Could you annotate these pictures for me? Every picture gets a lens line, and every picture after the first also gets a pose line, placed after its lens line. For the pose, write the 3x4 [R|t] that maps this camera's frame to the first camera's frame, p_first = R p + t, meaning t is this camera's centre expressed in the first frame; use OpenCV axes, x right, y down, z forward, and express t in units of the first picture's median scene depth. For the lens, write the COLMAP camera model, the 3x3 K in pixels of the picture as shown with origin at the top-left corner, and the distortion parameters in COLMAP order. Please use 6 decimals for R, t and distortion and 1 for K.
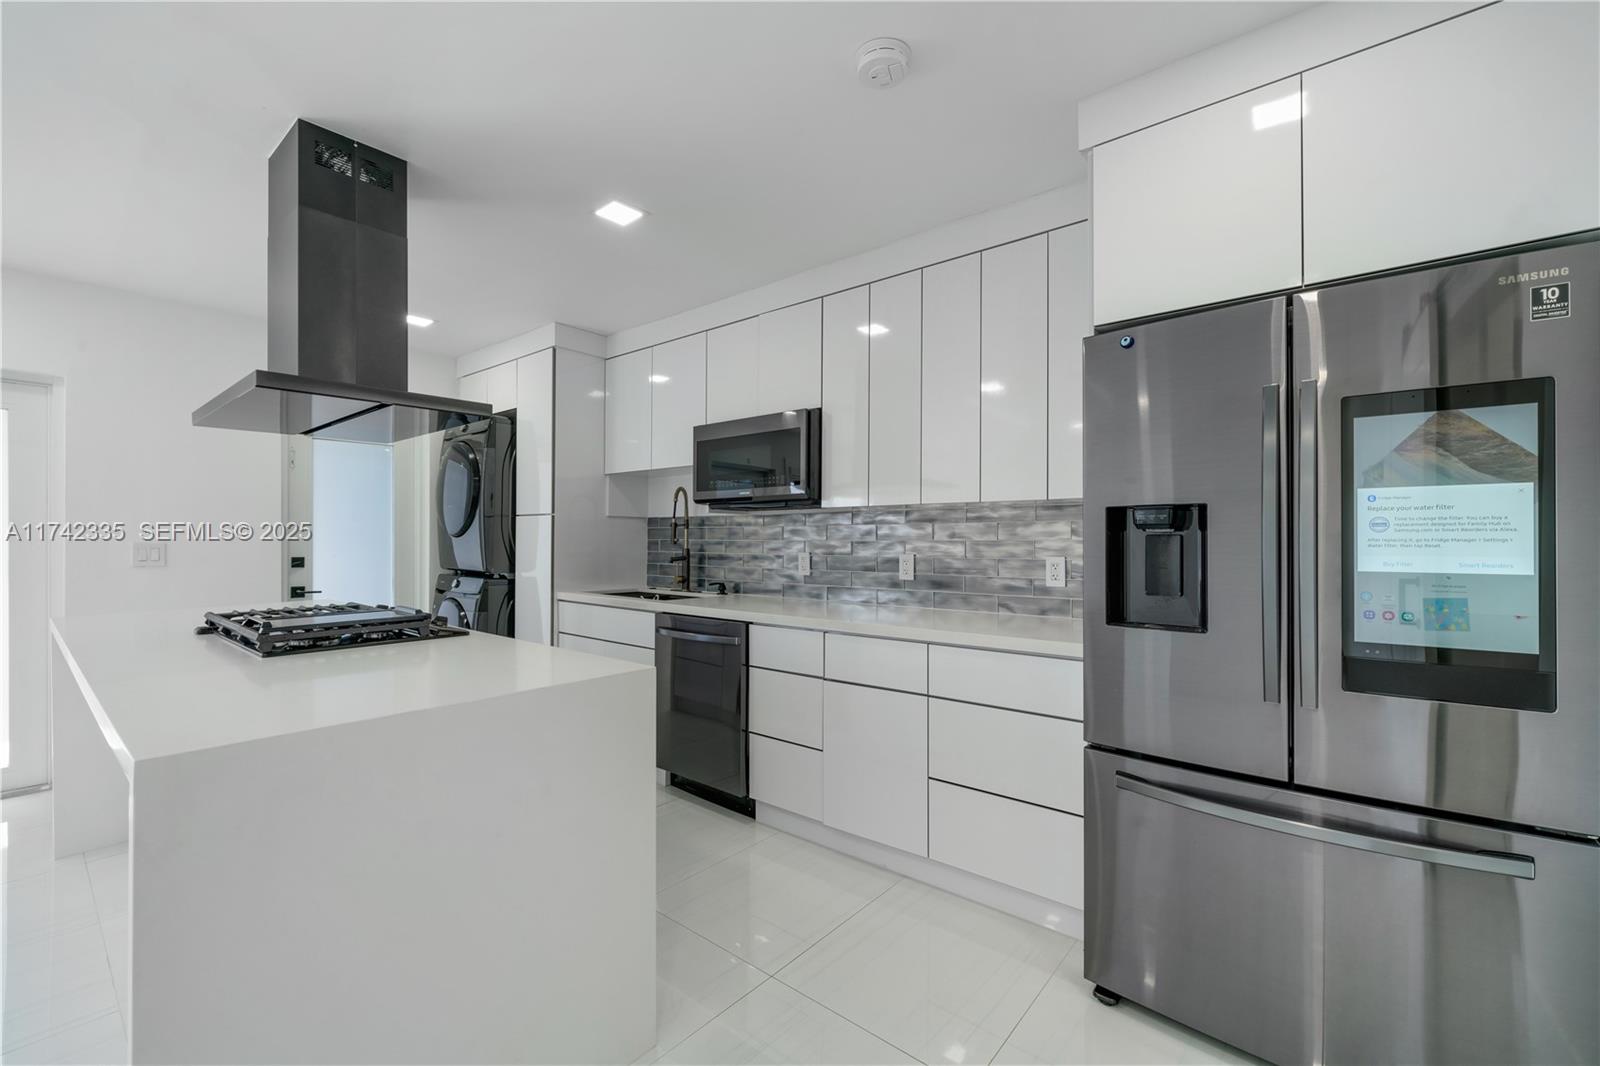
lens RADIAL K [[691.9, 0, 801.0], [0, 691.9, 534.6], [0, 0, 1]] dist [0.003452, 0.001246]
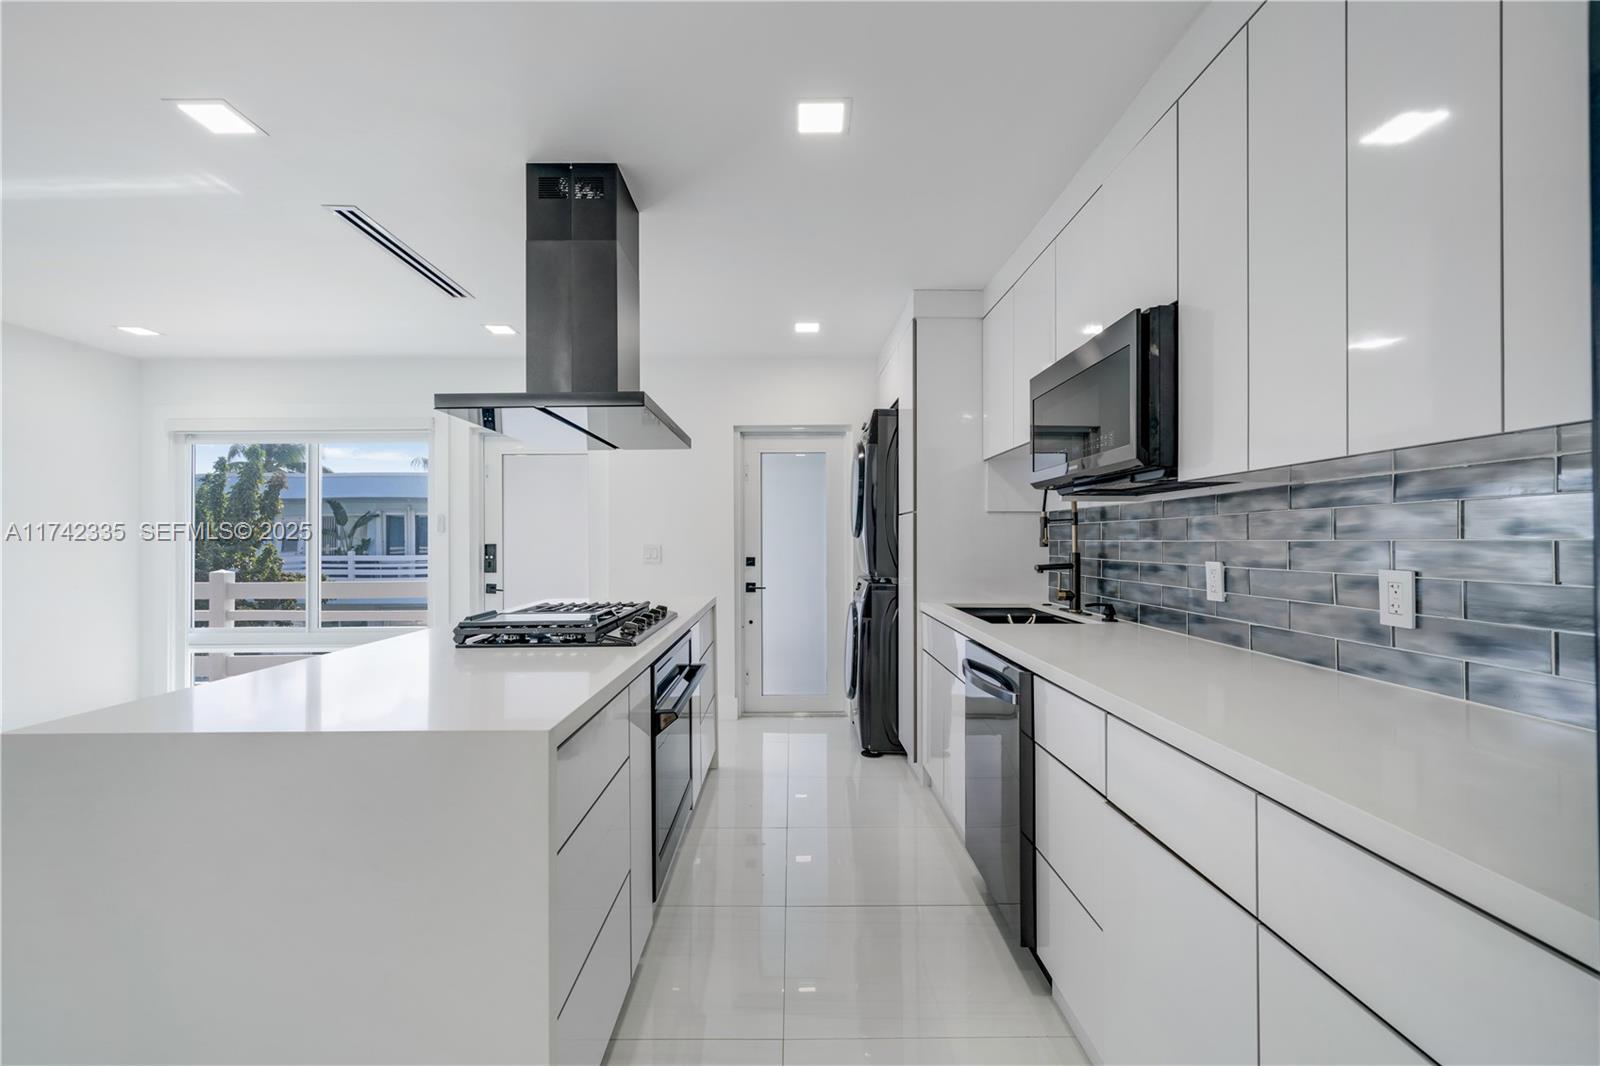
lens RADIAL K [[691.9, 0, 790.2], [0, 691.9, 526.8], [0, 0, 1]] dist [0.003452, 0.001246]
pose [[0.642046, -0.020030, -0.766405, 0.241463], [0.010754, 0.999796, -0.017121, 0.003234], [0.766591, 0.002751, 0.642130, 0.388490]]
